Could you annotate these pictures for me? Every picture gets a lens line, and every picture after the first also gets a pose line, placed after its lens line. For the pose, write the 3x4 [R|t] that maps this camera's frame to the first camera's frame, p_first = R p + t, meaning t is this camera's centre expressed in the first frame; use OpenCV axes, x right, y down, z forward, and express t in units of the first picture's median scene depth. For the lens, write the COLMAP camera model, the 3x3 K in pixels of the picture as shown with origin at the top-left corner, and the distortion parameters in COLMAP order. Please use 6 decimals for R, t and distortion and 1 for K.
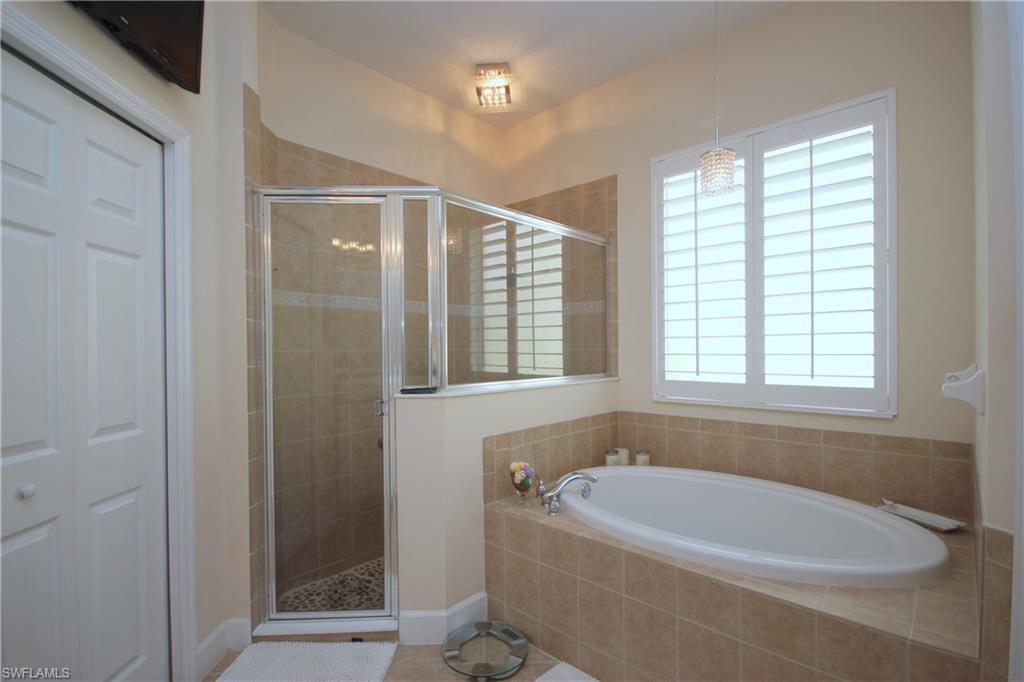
lens RADIAL K [[475.4, 0, 515.0], [0, 475.4, 351.3], [0, 0, 1]] dist [-0.001496, 0.000860]
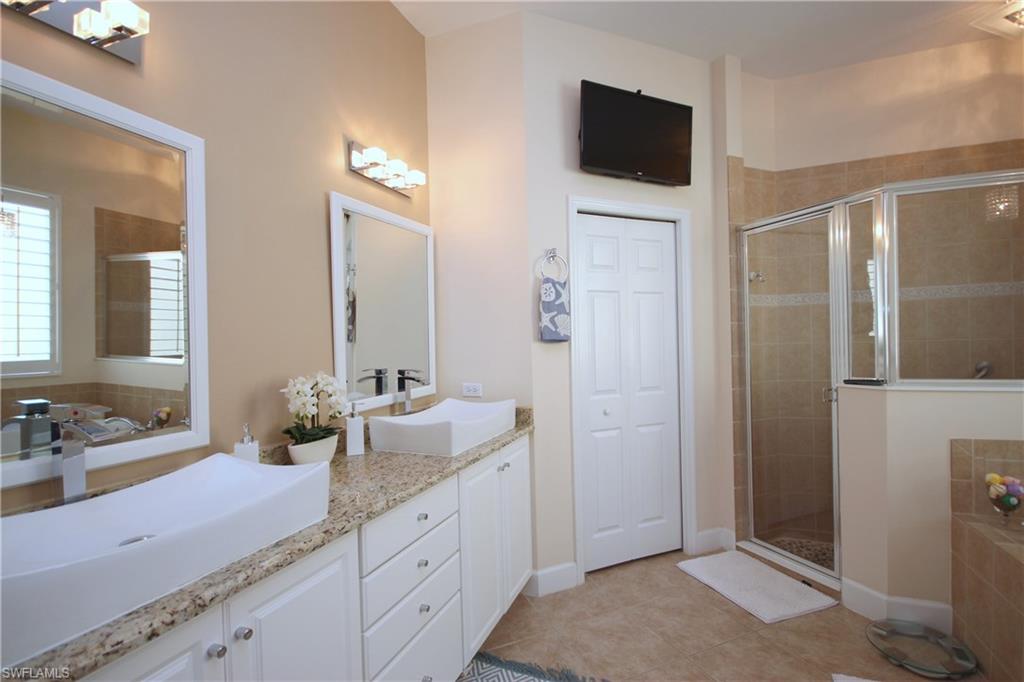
lens RADIAL K [[475.4, 0, 512.3], [0, 475.4, 341.1], [0, 0, 1]] dist [-0.001496, 0.000860]
pose [[0.358118, -0.006518, -0.933654, 0.518223], [0.020206, 0.999796, 0.000770, -0.026479], [0.933458, -0.019141, 0.358176, -0.120342]]
